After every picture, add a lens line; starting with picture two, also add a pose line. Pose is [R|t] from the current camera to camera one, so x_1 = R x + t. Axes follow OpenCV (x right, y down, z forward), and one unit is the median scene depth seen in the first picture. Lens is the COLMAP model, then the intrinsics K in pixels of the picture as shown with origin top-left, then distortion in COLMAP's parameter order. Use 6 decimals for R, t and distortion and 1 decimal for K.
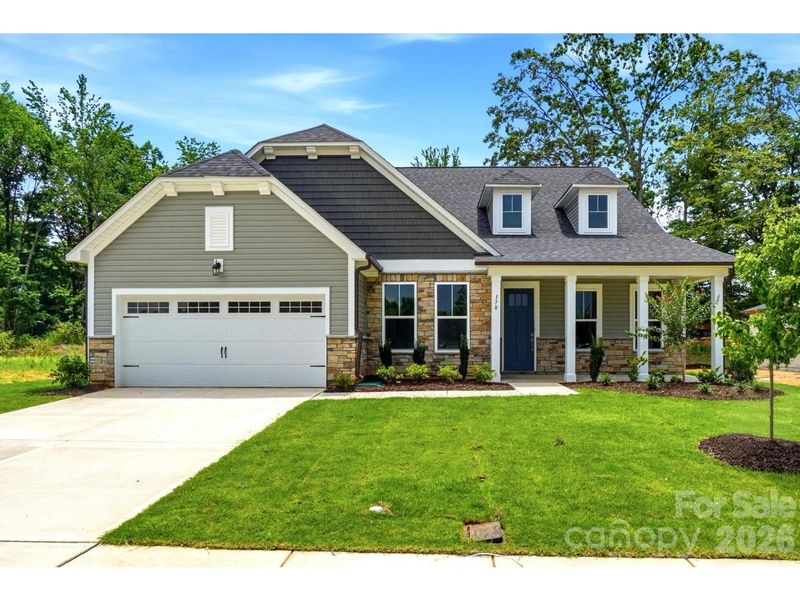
lens RADIAL K [[537.5, 0, 400.0], [0, 537.5, 345.3], [0, 0, 1]] dist [-0.027230, 0.000540]
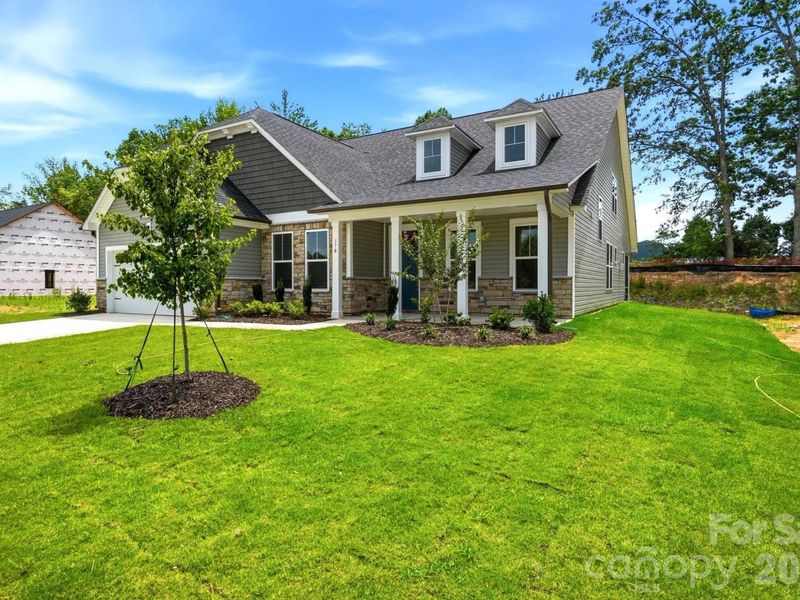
lens RADIAL K [[455.2, 0, 400.0], [0, 455.2, 300.0], [0, 0, 1]] dist [0.001806, 0.000003]
pose [[0.876050, 0.017777, -0.481893, 0.719478], [-0.001737, 0.999430, 0.033712, -0.000868], [0.482217, -0.028696, 0.875582, 0.234517]]
